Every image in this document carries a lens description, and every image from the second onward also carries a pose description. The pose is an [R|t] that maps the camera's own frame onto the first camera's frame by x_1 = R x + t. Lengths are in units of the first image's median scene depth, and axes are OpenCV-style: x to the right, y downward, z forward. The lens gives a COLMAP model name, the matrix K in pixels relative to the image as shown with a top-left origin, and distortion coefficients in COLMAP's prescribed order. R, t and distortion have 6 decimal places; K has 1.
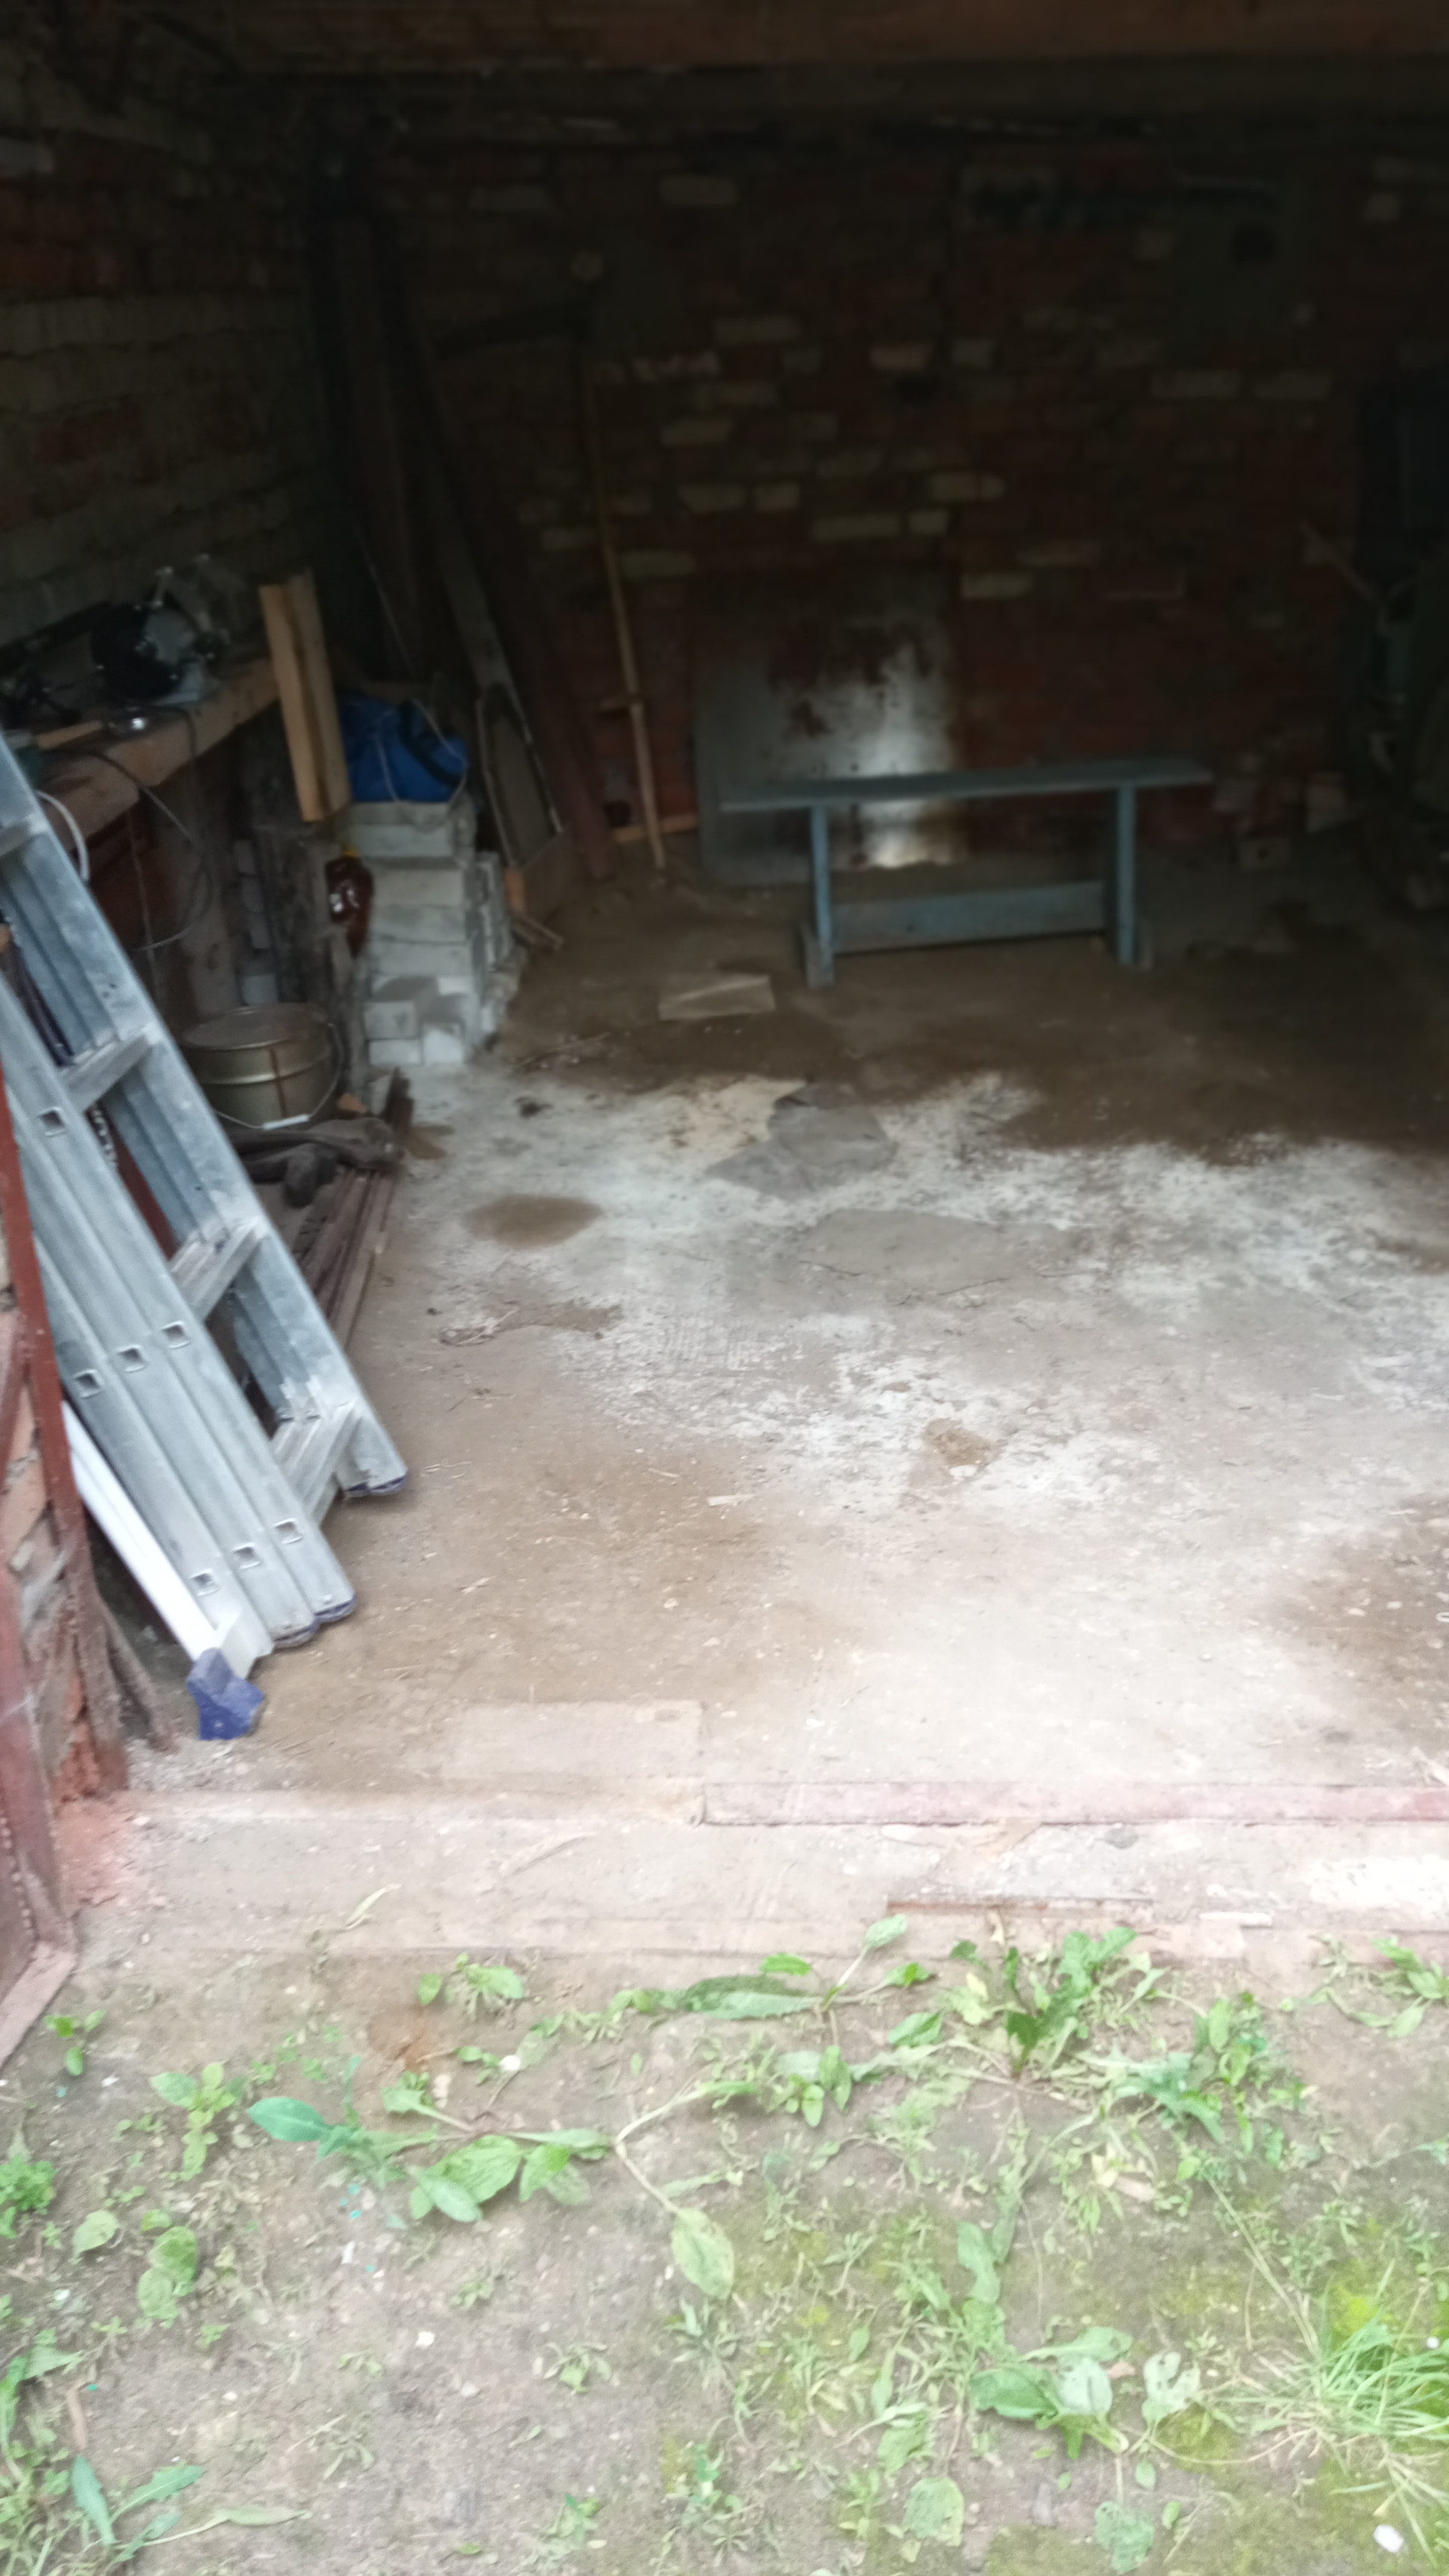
lens RADIAL K [[2312.6, 0, 688.7], [0, 2312.6, 1286.8], [0, 0, 1]] dist [0.184771, -0.365636]
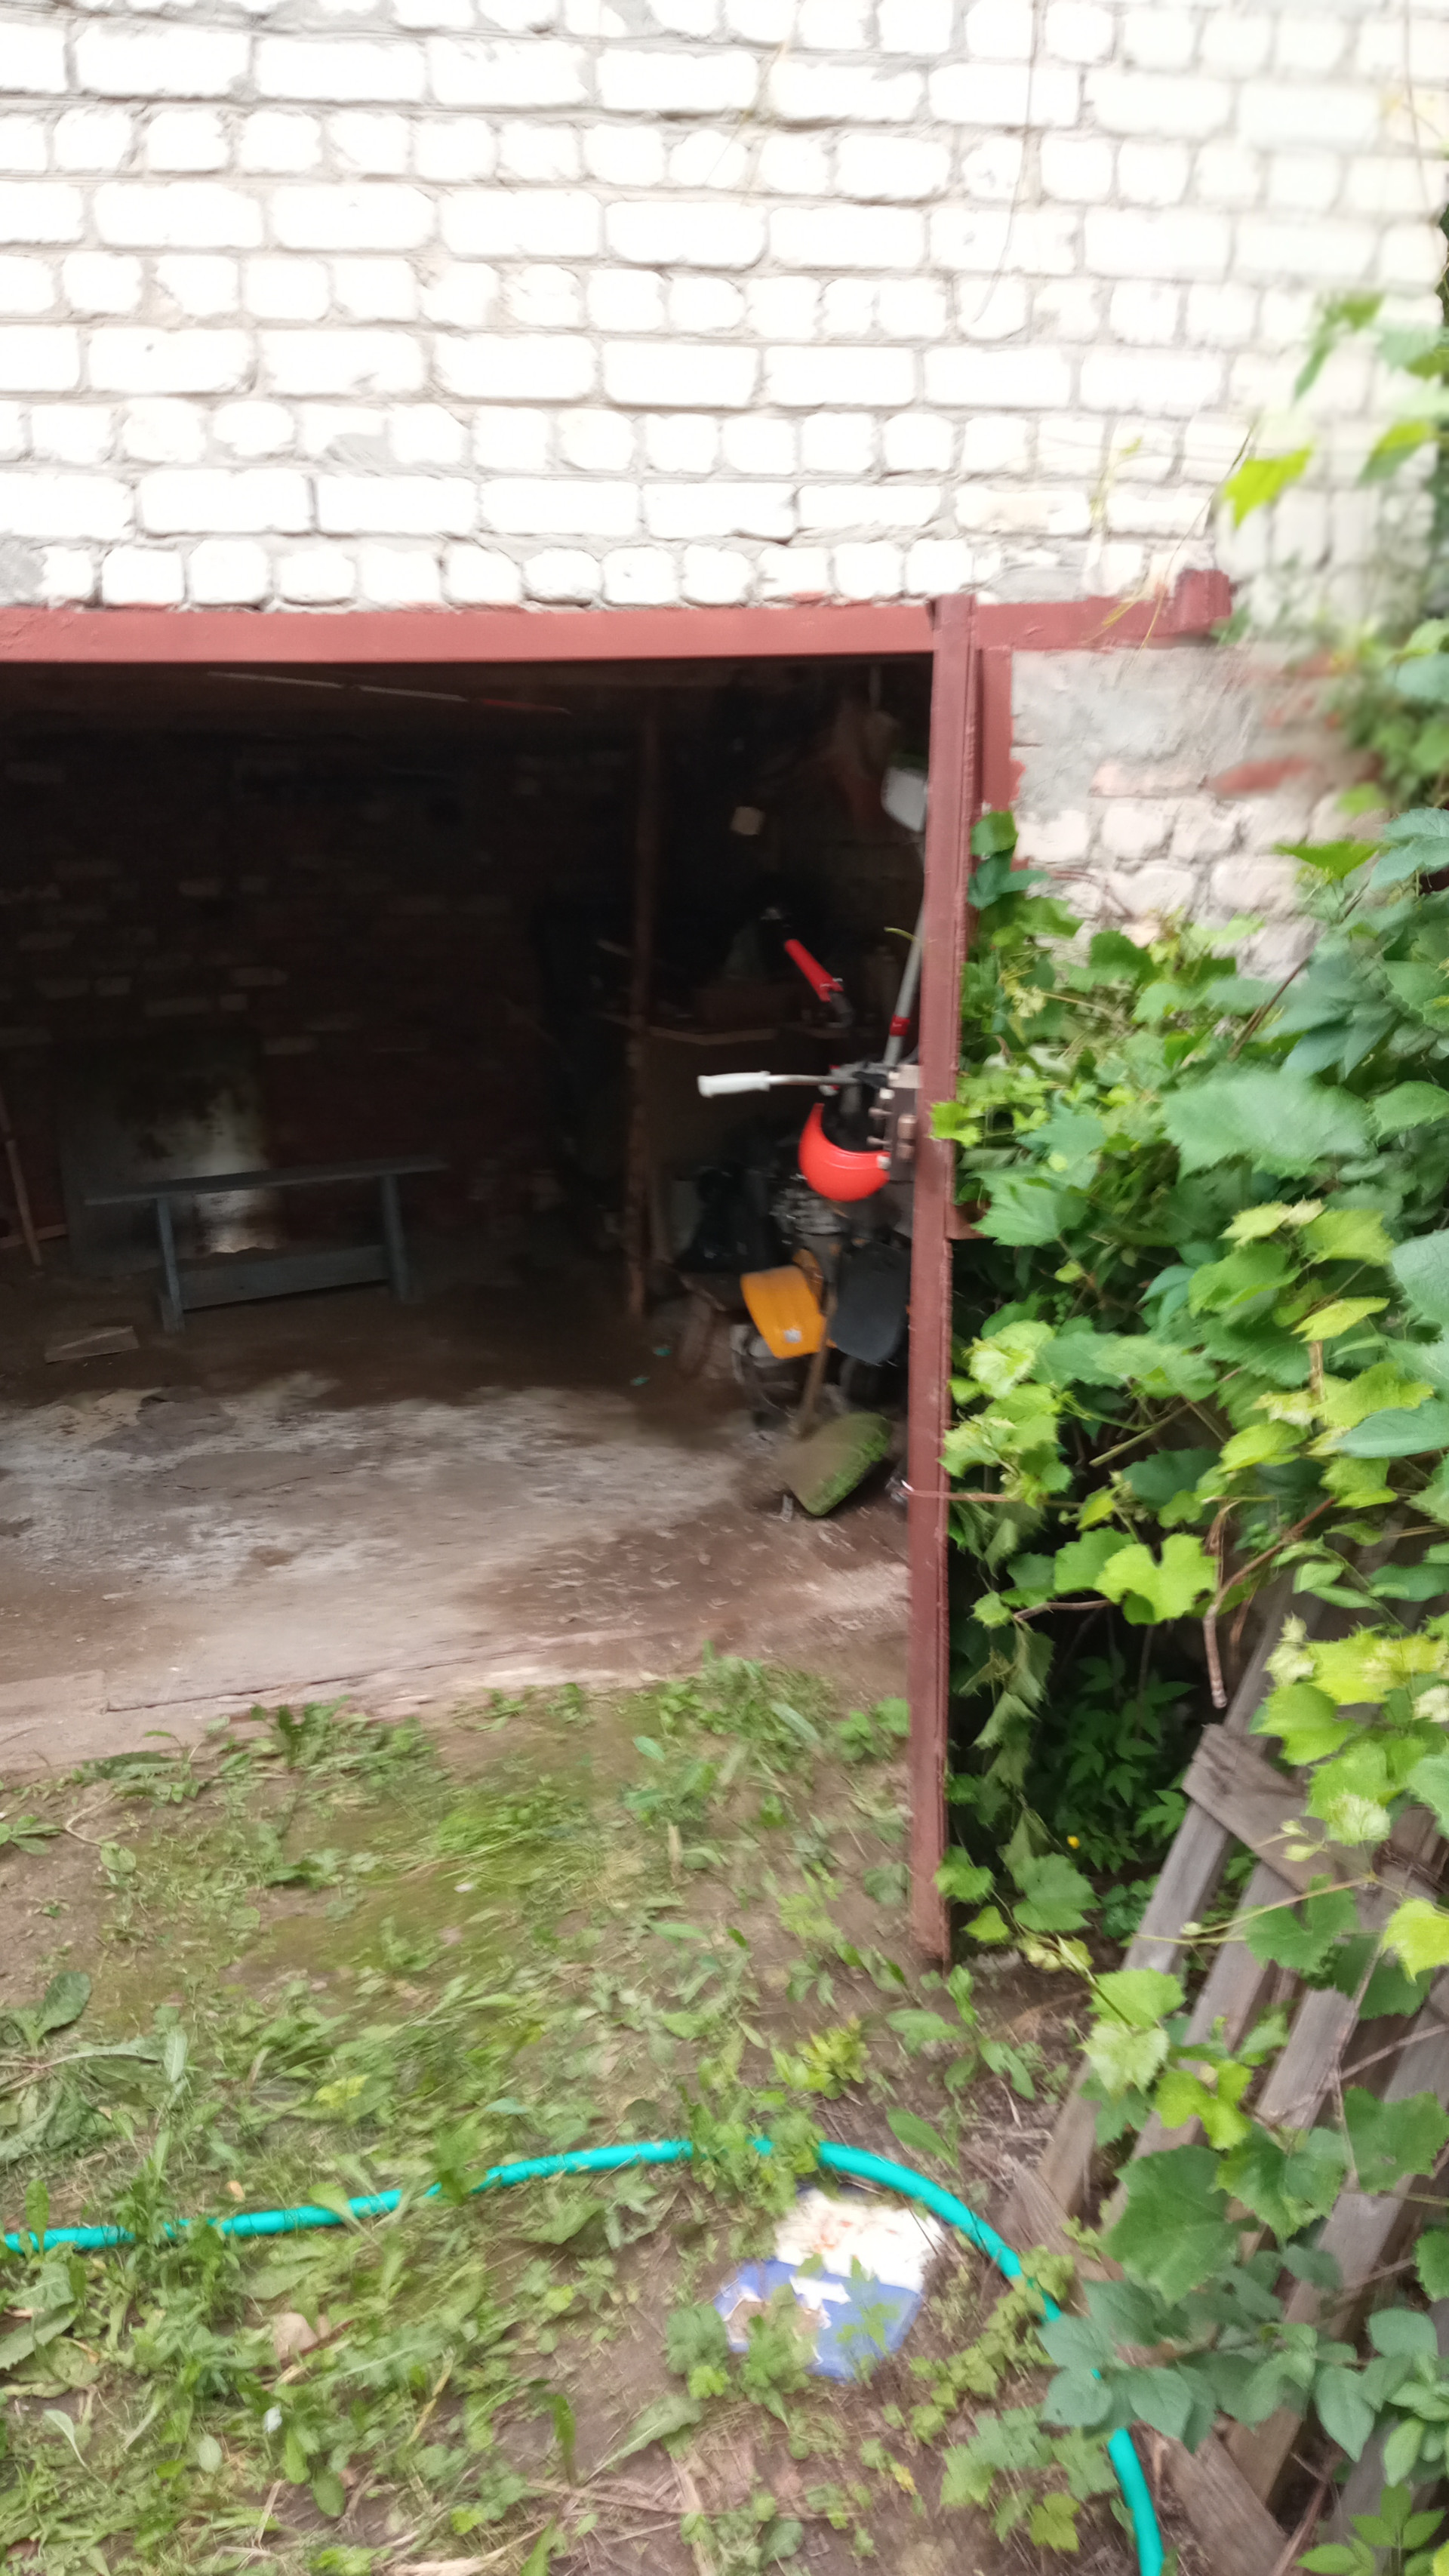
lens RADIAL K [[2151.2, 0, 650.1], [0, 2151.2, 1249.4], [0, 0, 1]] dist [0.151159, -0.226509]
pose [[0.962541, -0.061929, 0.263971, -0.006382], [0.114639, 0.975218, -0.189228, 0.131007], [-0.245711, 0.212401, 0.945787, -0.350094]]
